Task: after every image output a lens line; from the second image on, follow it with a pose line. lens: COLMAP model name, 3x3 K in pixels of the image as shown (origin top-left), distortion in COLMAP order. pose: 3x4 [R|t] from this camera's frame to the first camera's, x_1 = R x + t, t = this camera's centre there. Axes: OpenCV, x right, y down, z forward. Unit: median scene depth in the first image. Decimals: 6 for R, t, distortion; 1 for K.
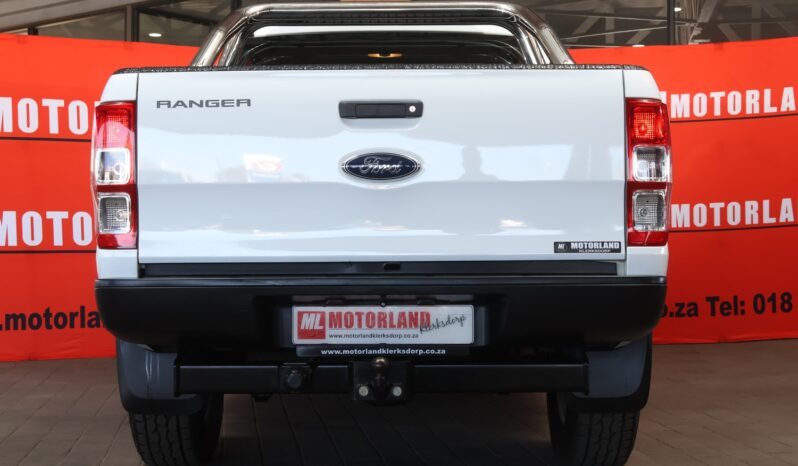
lens RADIAL K [[1274.0, 0, 399.0], [0, 1274.0, 233.0], [0, 0, 1]] dist [-0.027889, -0.056178]
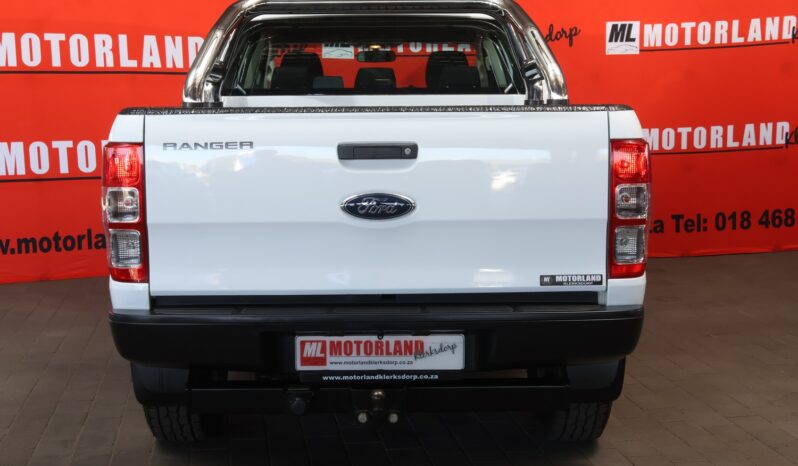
lens RADIAL K [[1189.7, 0, 399.0], [0, 1189.7, 233.0], [0, 0, 1]] dist [-0.032091, -0.091809]
pose [[0.999848, -0.001442, 0.017396, -0.013664], [-0.000983, 0.990350, 0.138585, -0.165166], [-0.017428, -0.138581, 0.990198, 0.020313]]
